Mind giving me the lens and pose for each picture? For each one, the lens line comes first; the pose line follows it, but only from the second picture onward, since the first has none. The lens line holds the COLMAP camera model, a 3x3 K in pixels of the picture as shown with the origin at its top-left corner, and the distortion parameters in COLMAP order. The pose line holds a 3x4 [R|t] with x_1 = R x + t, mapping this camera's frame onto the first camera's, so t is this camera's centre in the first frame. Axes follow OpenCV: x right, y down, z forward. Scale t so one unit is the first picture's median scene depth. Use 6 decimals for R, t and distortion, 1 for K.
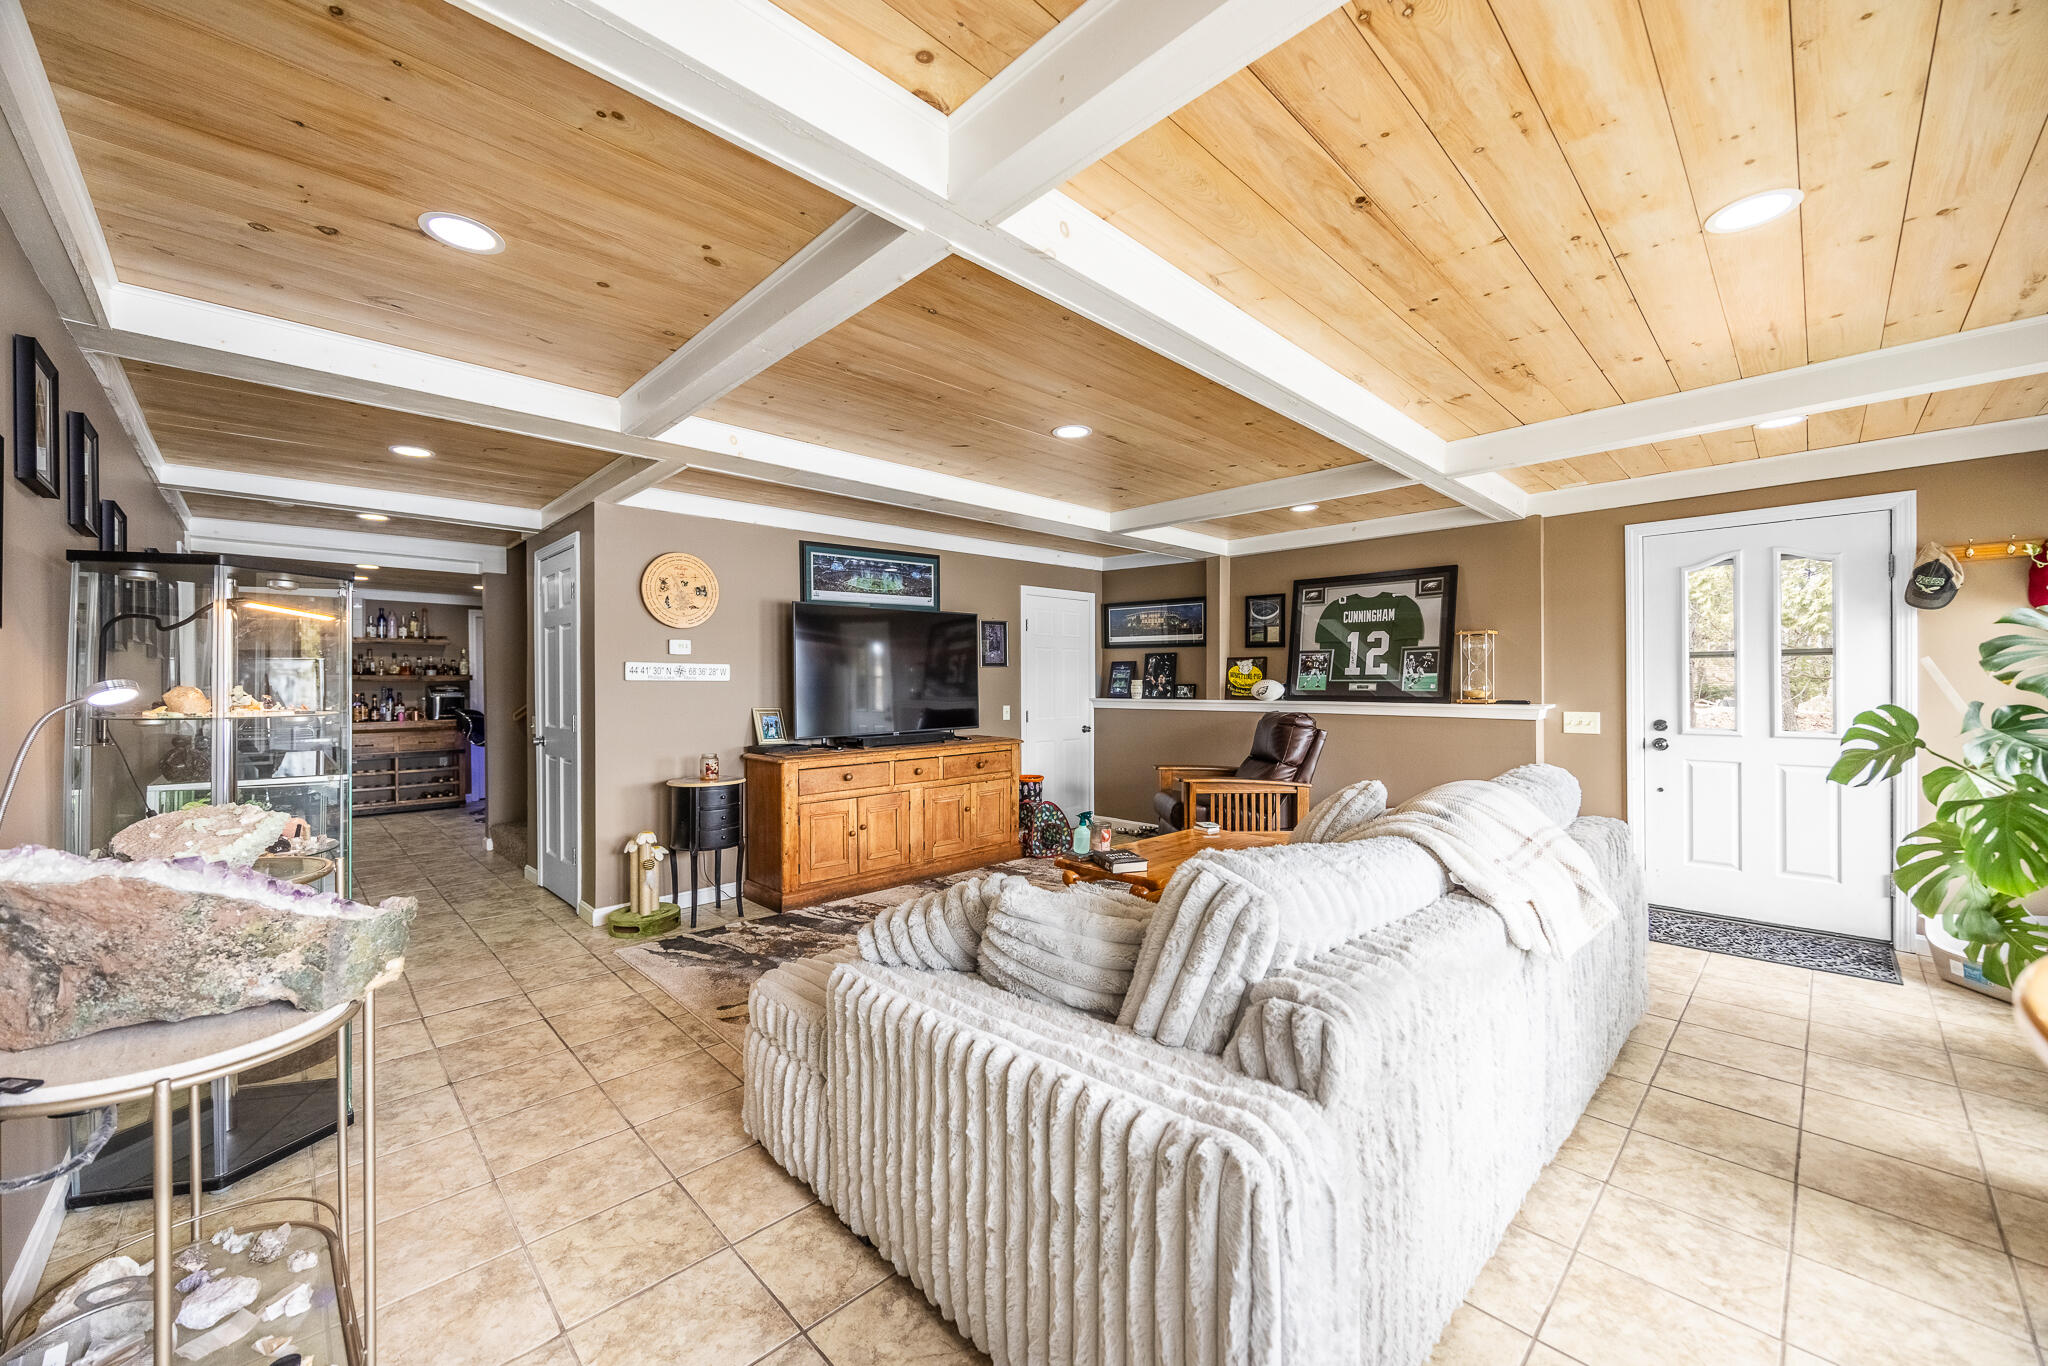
lens RADIAL K [[780.5, 0, 1028.3], [0, 780.5, 679.7], [0, 0, 1]] dist [0.001867, 0.000071]
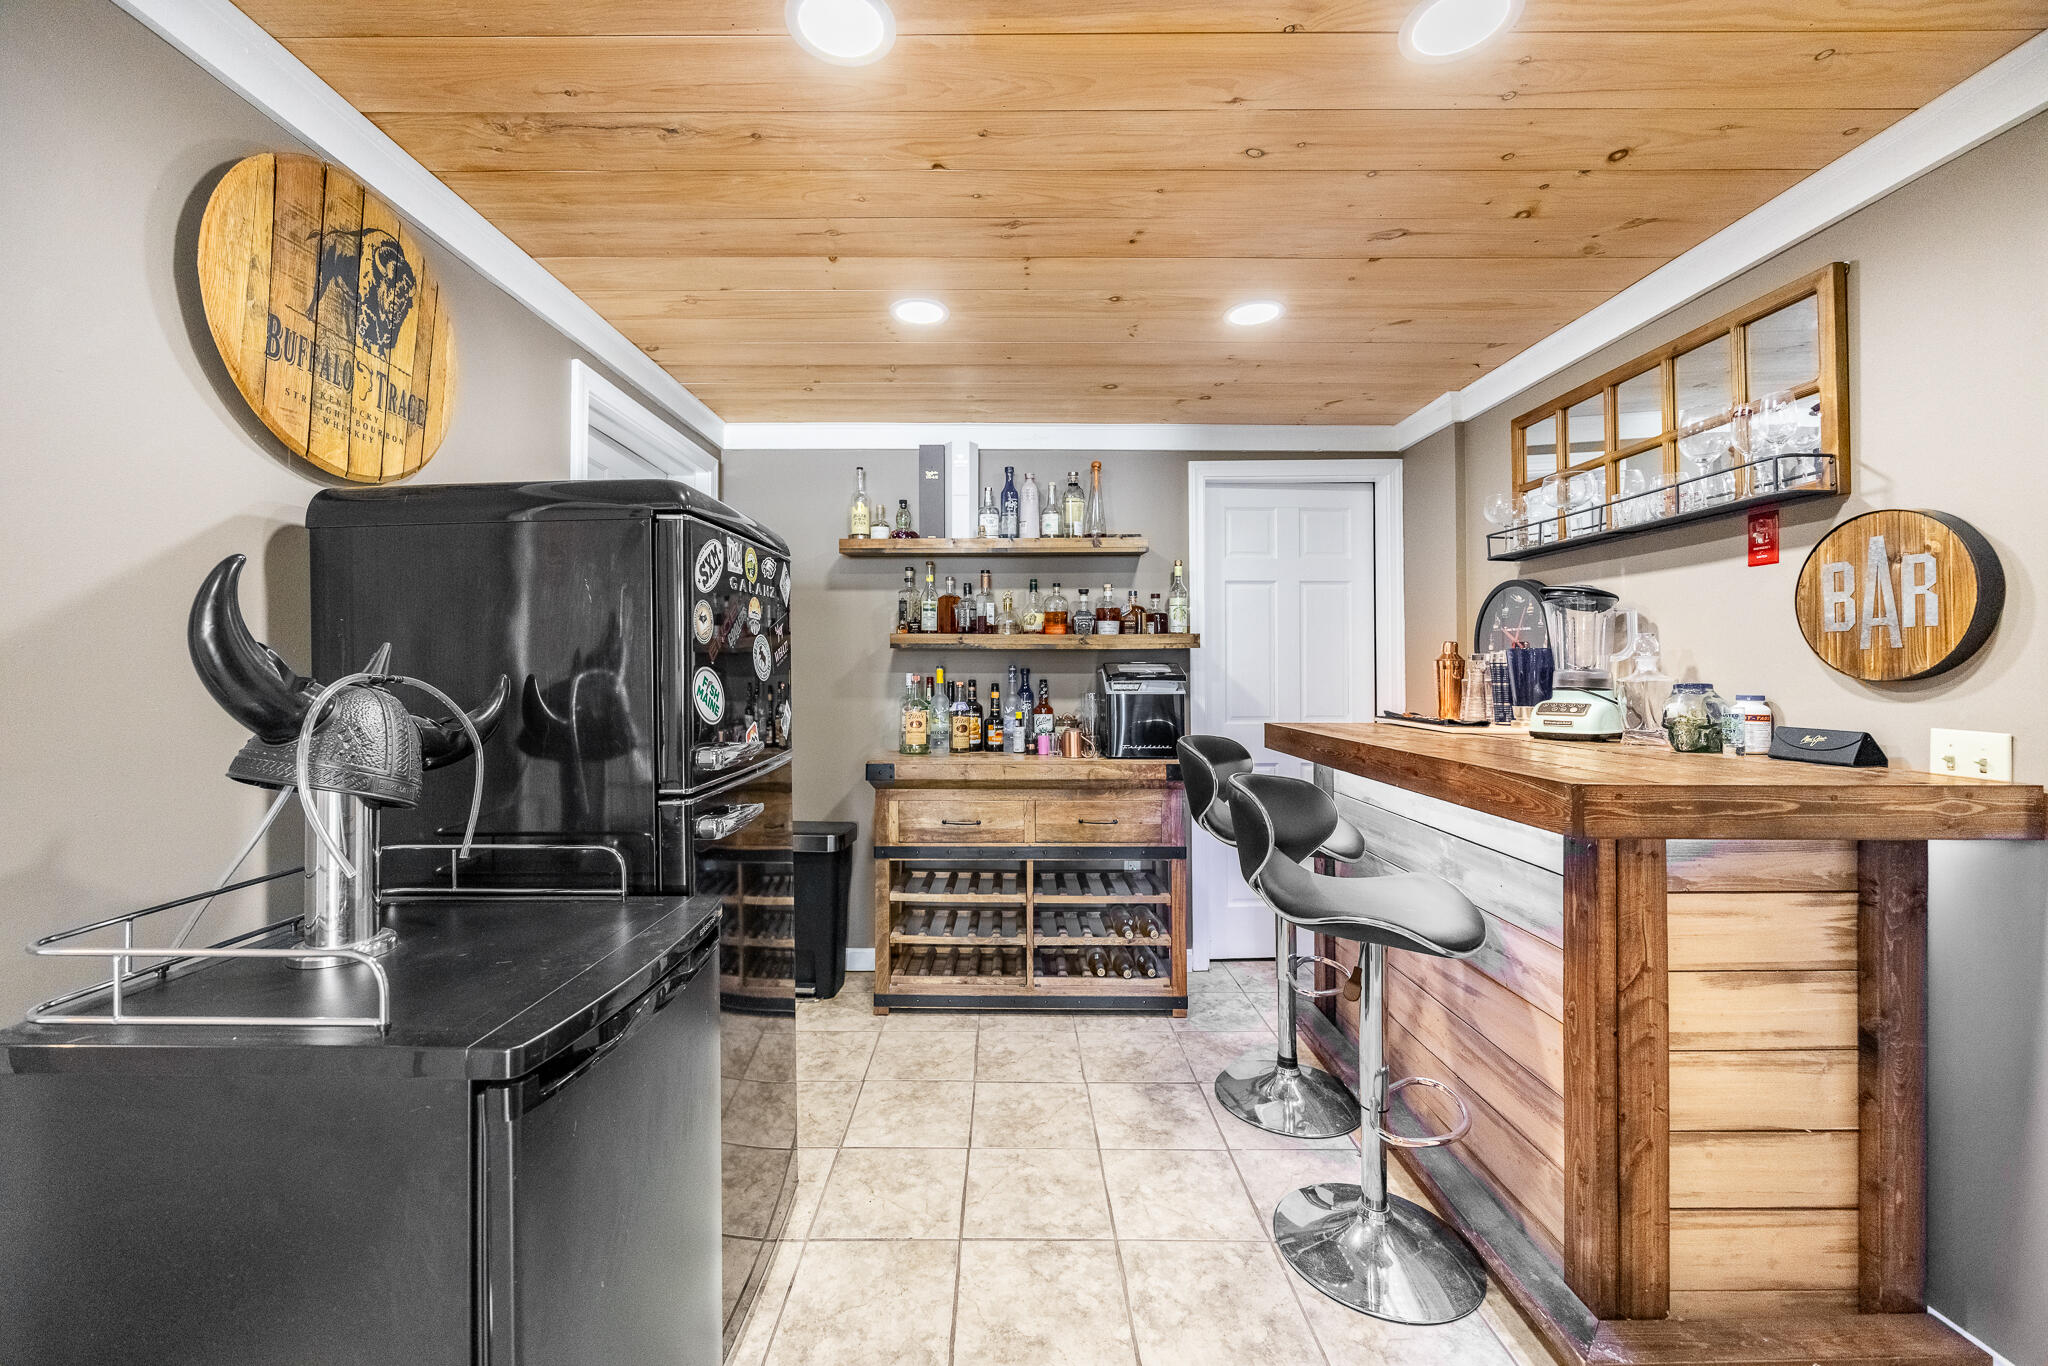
lens RADIAL K [[780.5, 0, 1022.6], [0, 780.5, 680.1], [0, 0, 1]] dist [0.001867, 0.000071]
pose [[0.713444, -0.002556, -0.700708, -0.539664], [-0.001138, 0.999988, -0.004806, 0.018676], [0.700711, 0.004226, 0.713432, 0.715208]]
